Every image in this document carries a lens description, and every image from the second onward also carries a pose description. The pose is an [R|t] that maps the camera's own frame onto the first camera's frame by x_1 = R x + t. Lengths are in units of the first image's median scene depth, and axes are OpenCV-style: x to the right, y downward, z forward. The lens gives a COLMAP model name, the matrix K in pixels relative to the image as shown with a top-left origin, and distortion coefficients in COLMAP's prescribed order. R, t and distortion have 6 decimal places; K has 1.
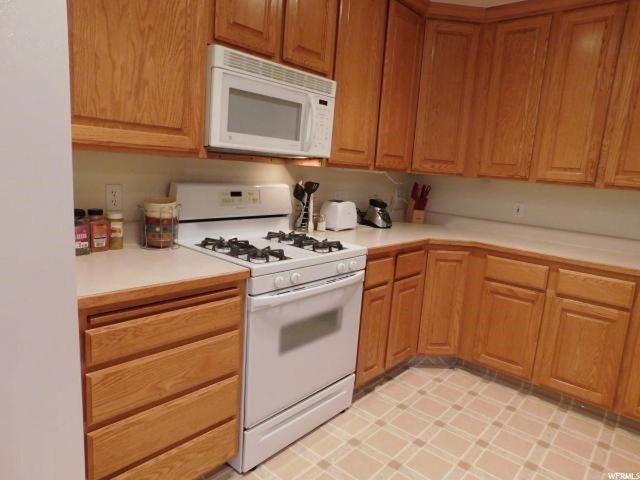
lens RADIAL K [[420.1, 0, 319.5], [0, 420.1, 240.6], [0, 0, 1]] dist [-0.043663, 0.001604]
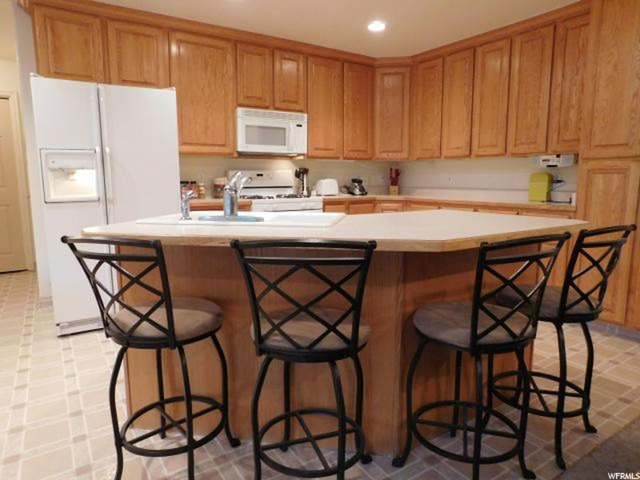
lens RADIAL K [[420.1, 0, 319.2], [0, 420.1, 240.1], [0, 0, 1]] dist [-0.043663, 0.001604]
pose [[0.961076, -0.029000, -0.274757, 0.612107], [0.019108, 0.999071, -0.038615, 0.280282], [0.275622, 0.031862, 0.960738, -0.833836]]
